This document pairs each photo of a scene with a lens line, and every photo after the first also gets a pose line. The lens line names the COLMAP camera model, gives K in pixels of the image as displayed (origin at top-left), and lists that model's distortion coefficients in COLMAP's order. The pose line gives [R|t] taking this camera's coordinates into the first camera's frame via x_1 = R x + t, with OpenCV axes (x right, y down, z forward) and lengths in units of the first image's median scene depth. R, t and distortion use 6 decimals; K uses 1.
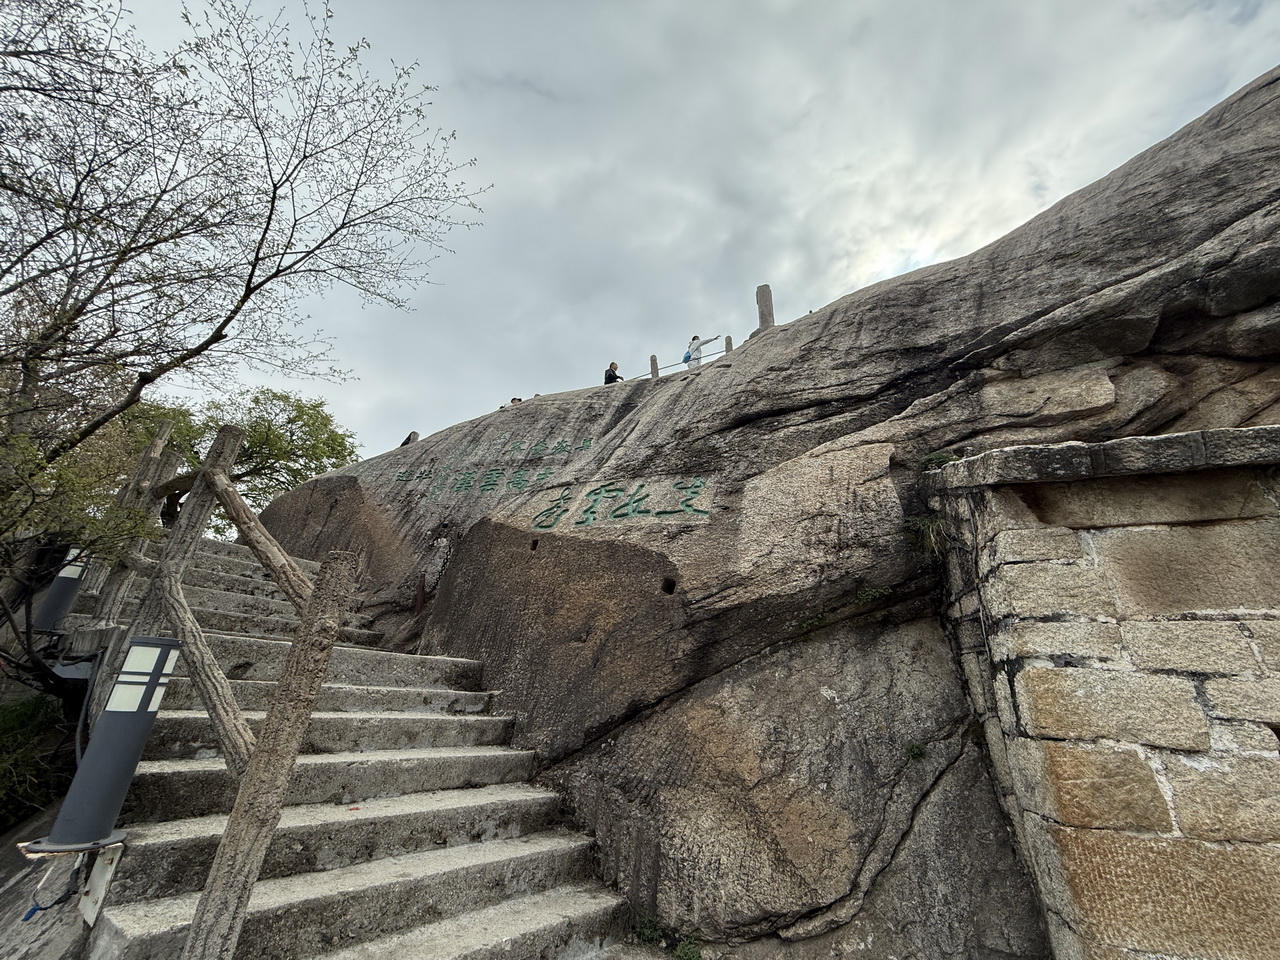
lens RADIAL K [[508.5, 0, 639.6], [0, 508.5, 478.7], [0, 0, 1]] dist [0.000964, -0.000328]
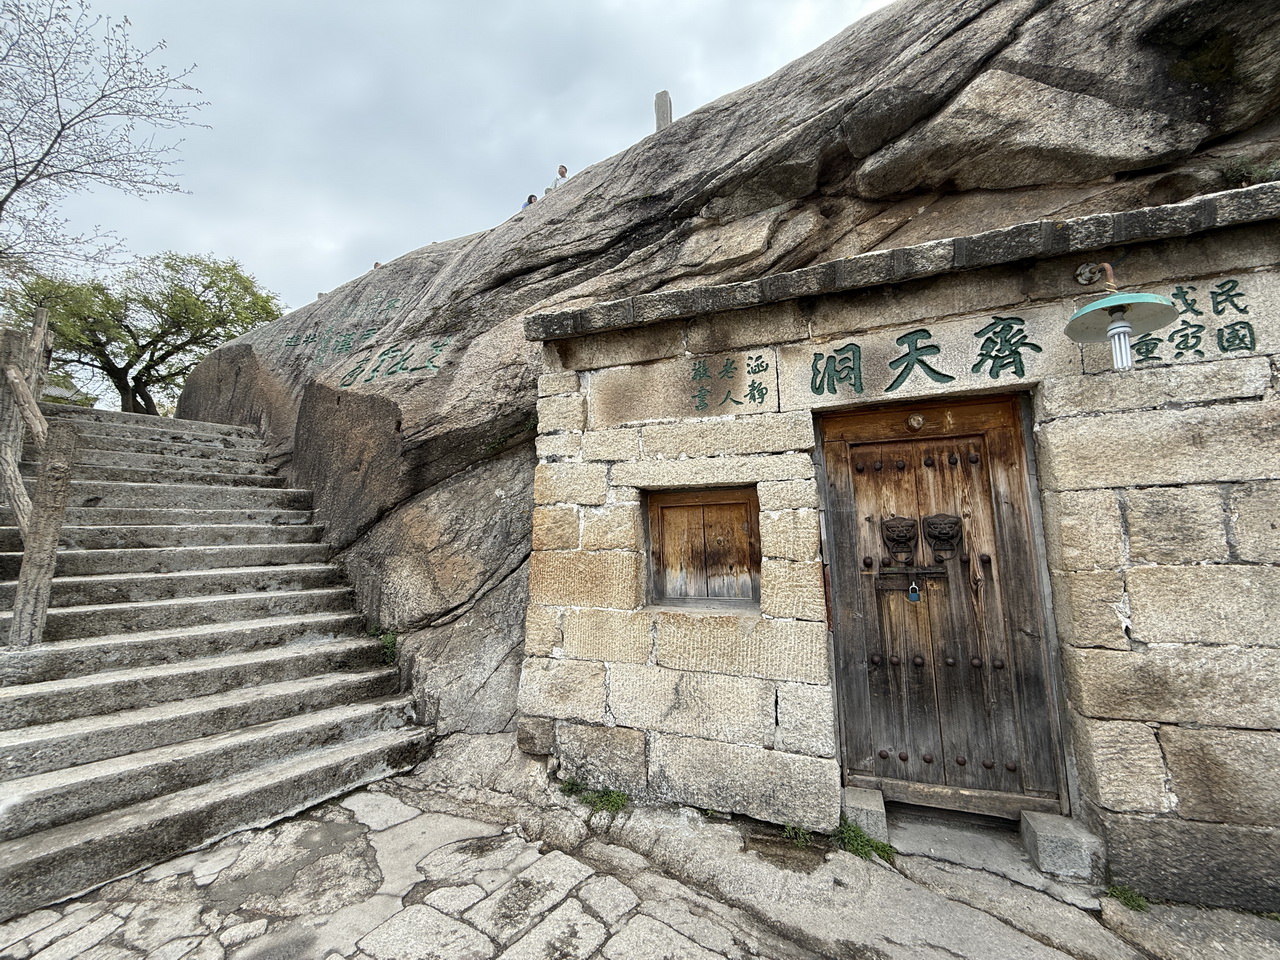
lens RADIAL K [[508.5, 0, 639.1], [0, 508.5, 478.5], [0, 0, 1]] dist [0.000964, -0.000328]
pose [[0.997722, -0.063041, -0.024004, 0.666037], [0.067376, 0.948612, 0.309187, -0.030165], [0.003279, -0.310100, 0.950698, -0.297357]]
